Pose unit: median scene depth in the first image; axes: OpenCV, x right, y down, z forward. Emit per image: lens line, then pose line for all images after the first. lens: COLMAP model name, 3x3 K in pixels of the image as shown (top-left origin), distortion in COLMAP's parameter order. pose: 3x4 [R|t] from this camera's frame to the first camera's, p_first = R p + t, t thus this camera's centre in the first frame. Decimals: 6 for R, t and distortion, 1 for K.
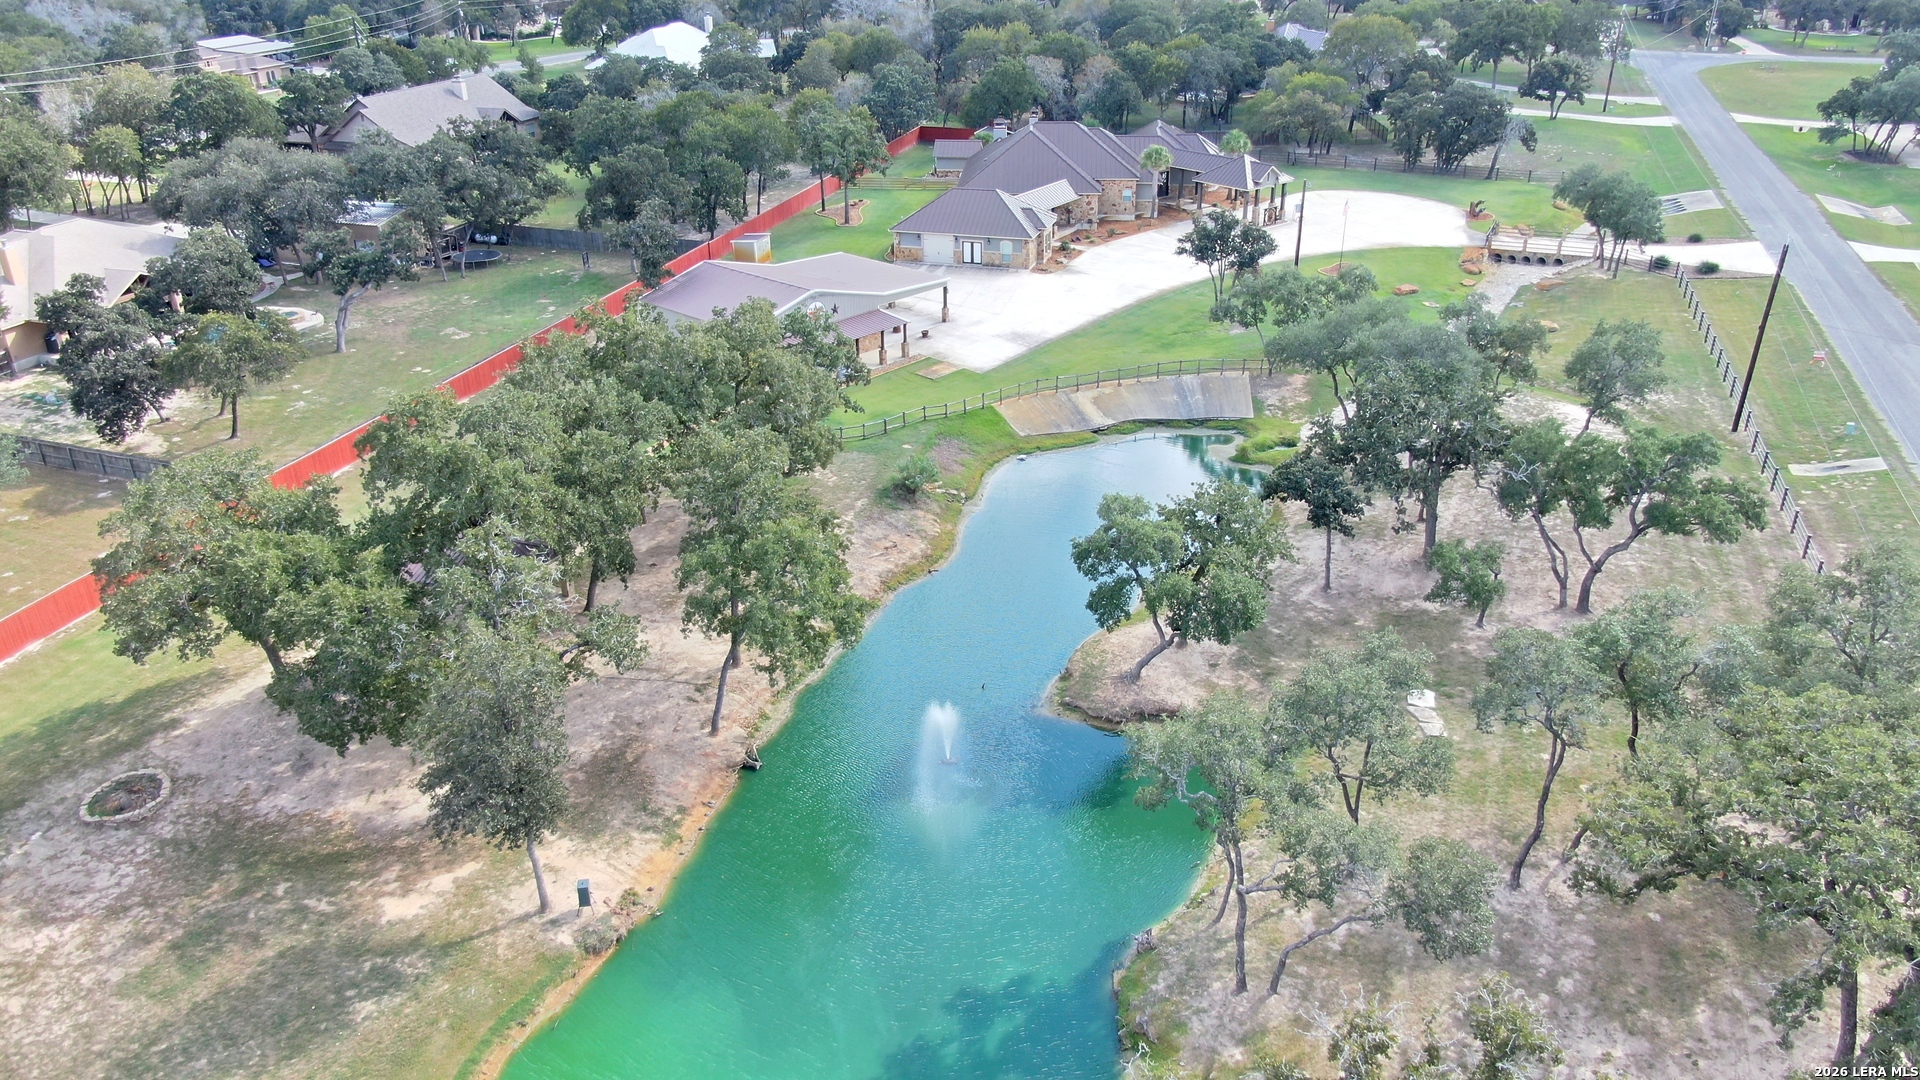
lens RADIAL K [[1386.9, 0, 960.0], [0, 1386.9, 540.0], [0, 0, 1]] dist [-0.015206, 0.004366]
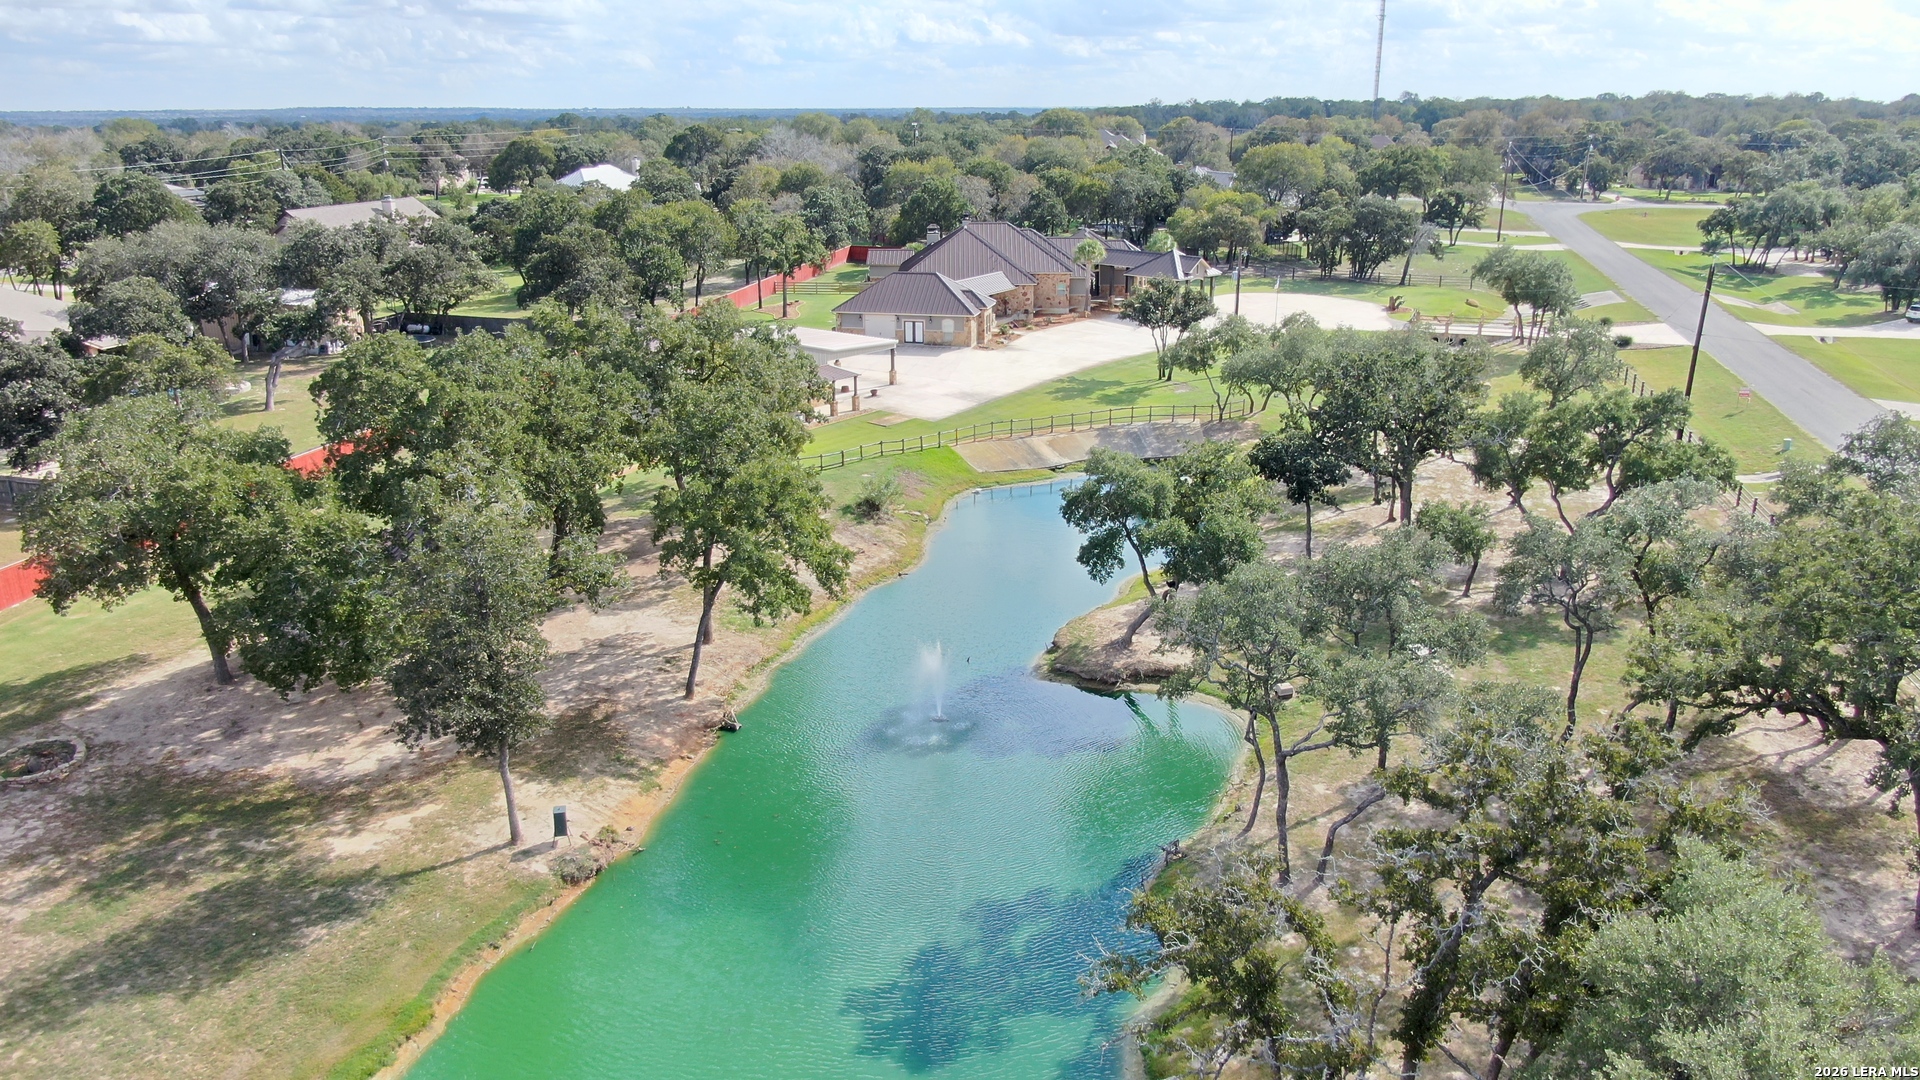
lens RADIAL K [[1386.9, 0, 960.0], [0, 1386.9, 540.0], [0, 0, 1]] dist [-0.015206, 0.004366]
pose [[0.997632, -0.013510, 0.067436, -0.050409], [0.022837, 0.989957, -0.139514, 0.151186], [-0.064874, 0.140724, 0.987921, 0.043344]]
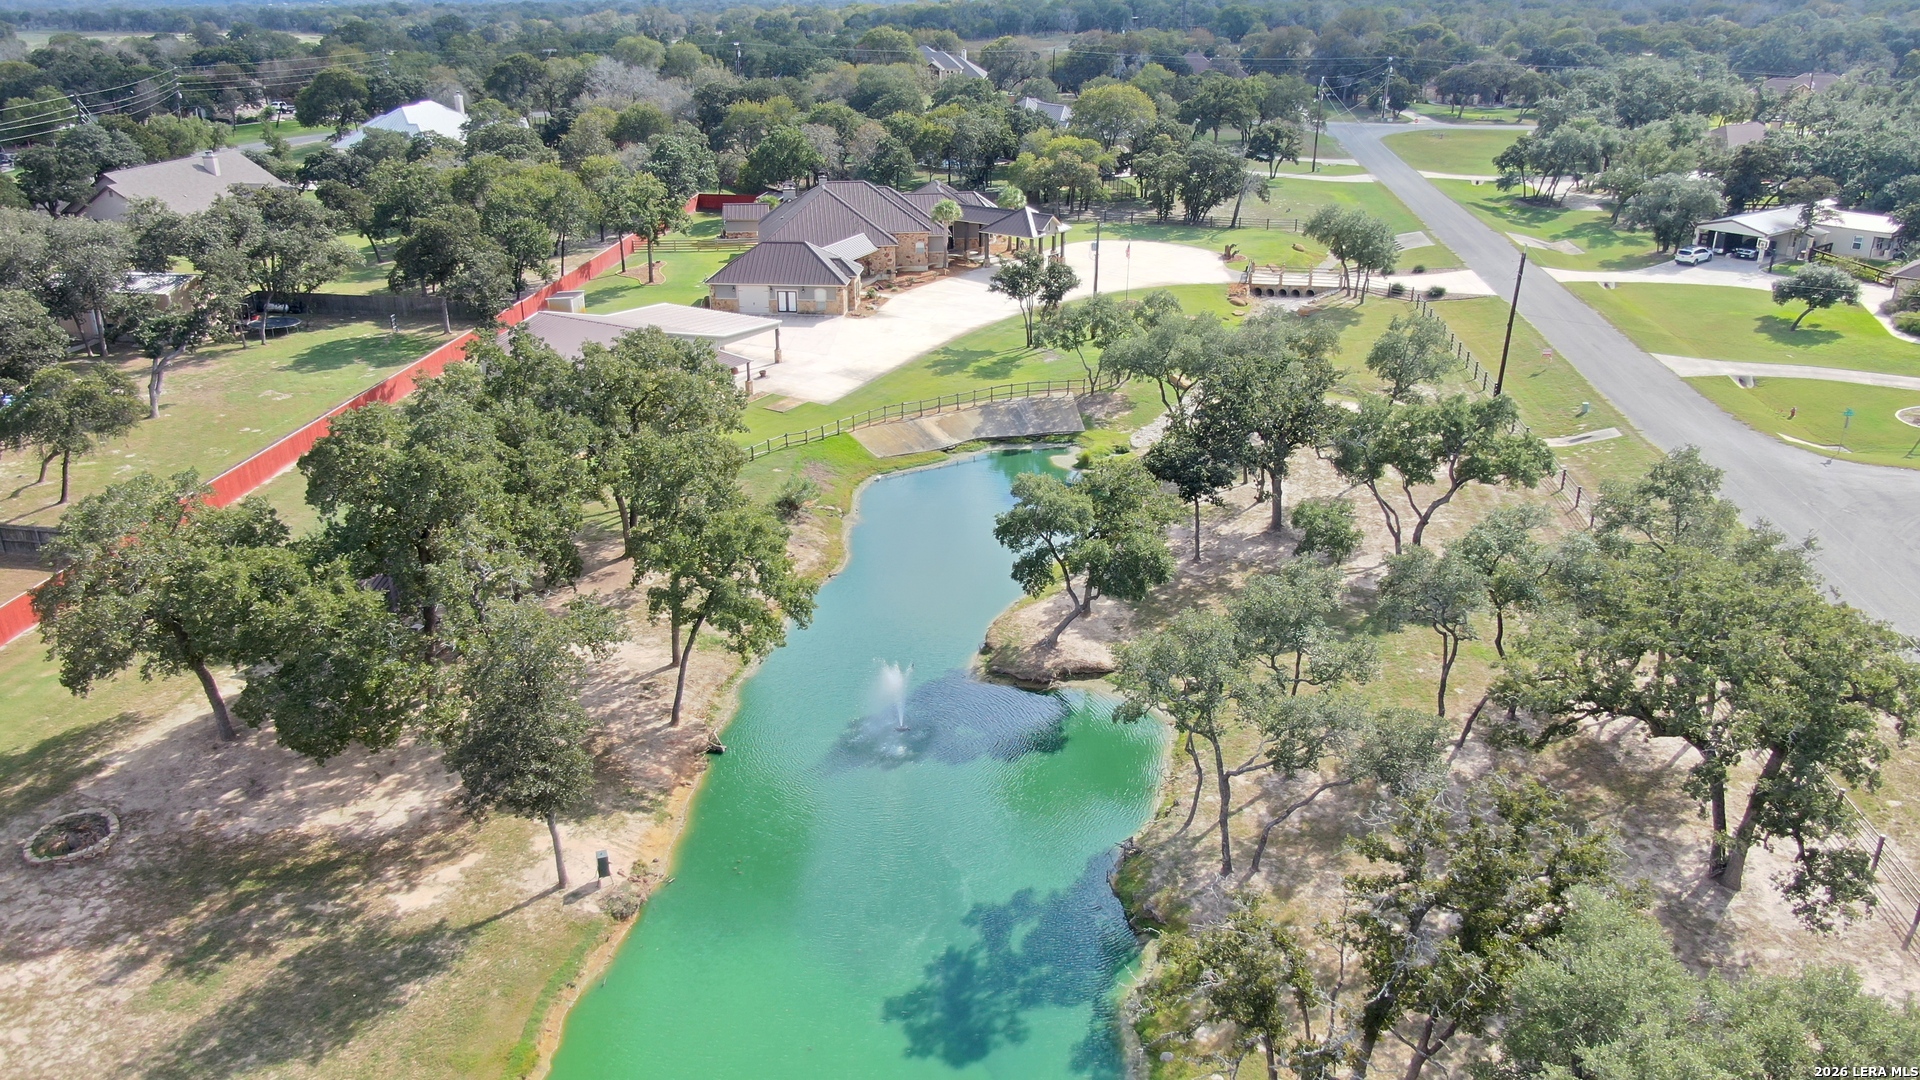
lens RADIAL K [[1386.9, 0, 960.0], [0, 1386.9, 540.0], [0, 0, 1]] dist [-0.015206, 0.004366]
pose [[0.978330, -0.067069, 0.195890, -0.144954], [0.079110, 0.995386, -0.054296, 0.067869], [-0.191344, 0.068616, 0.979122, -0.056187]]
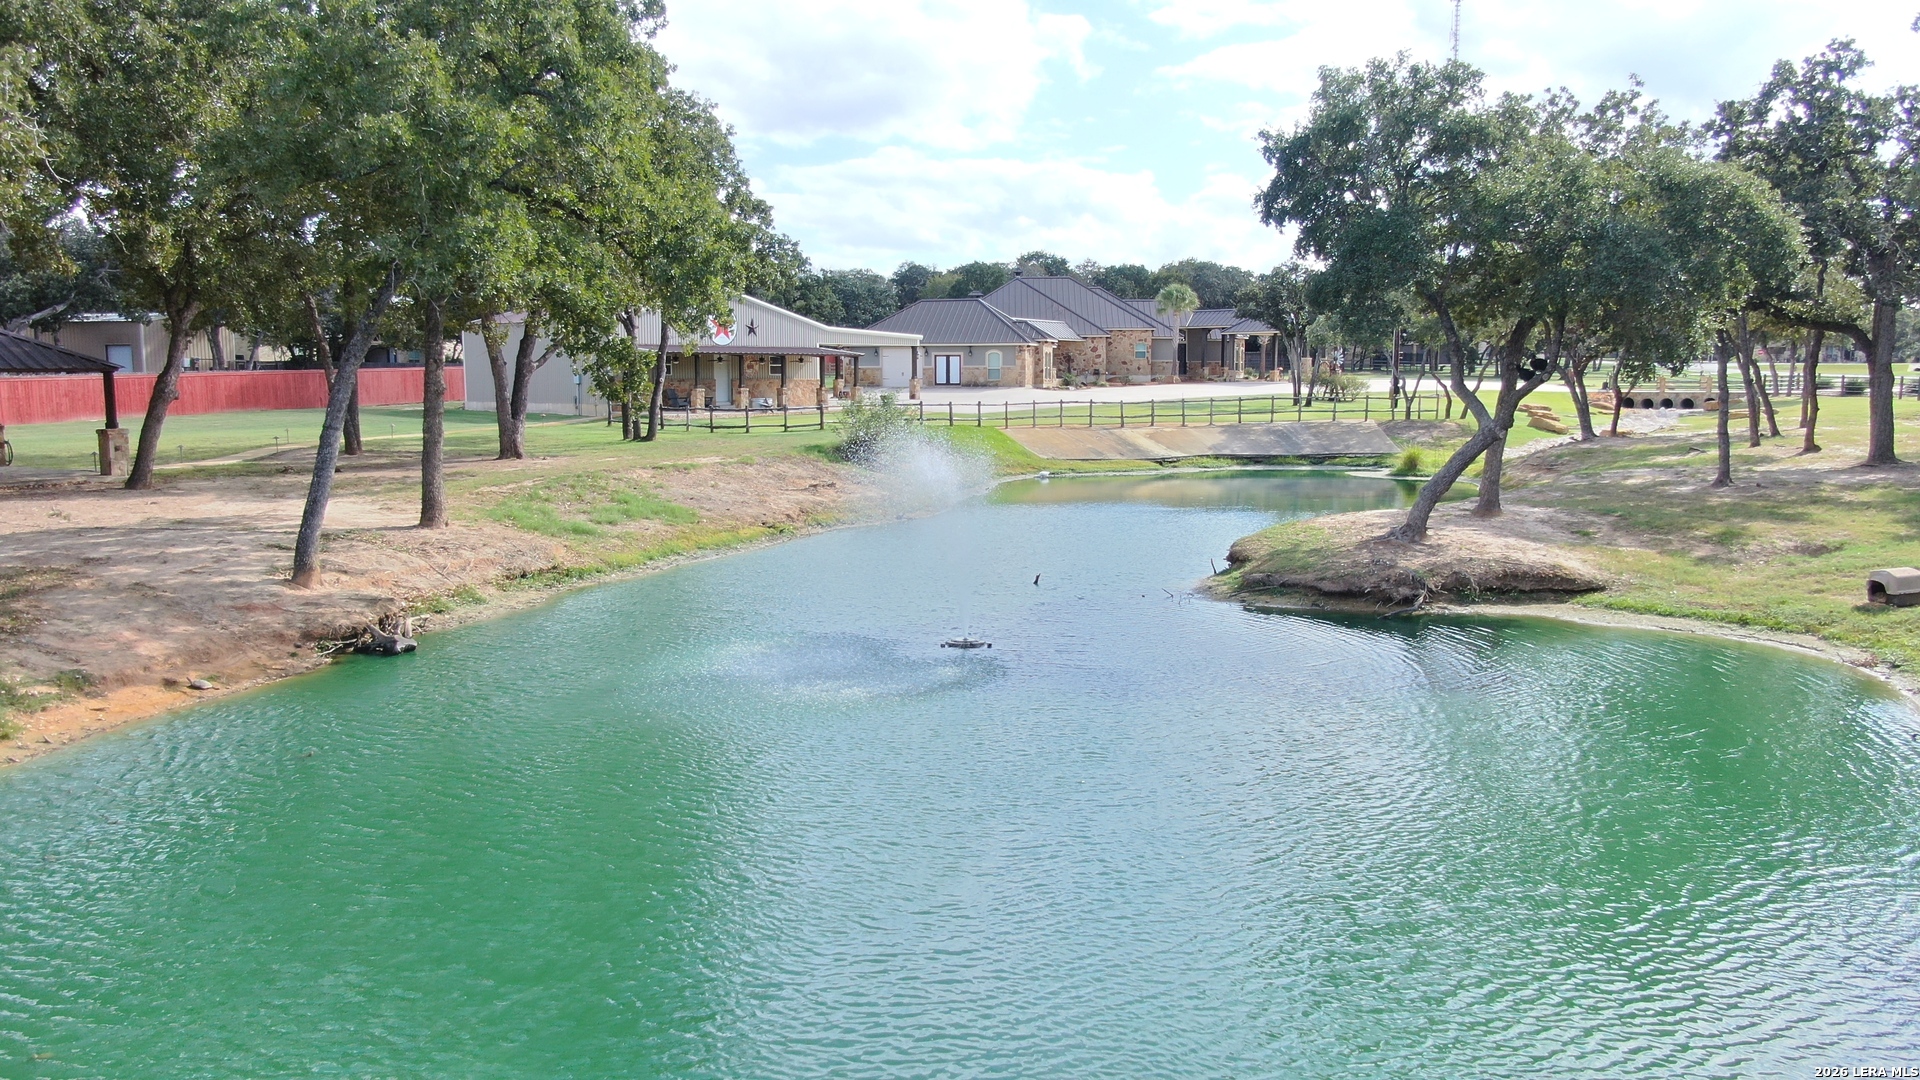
lens RADIAL K [[1386.9, 0, 960.0], [0, 1386.9, 540.0], [0, 0, 1]] dist [-0.015206, 0.004366]
pose [[0.999333, 0.004839, 0.036198, -0.020404], [0.007173, 0.945867, -0.324476, 0.218672], [-0.035808, 0.324519, 0.945201, 0.587993]]
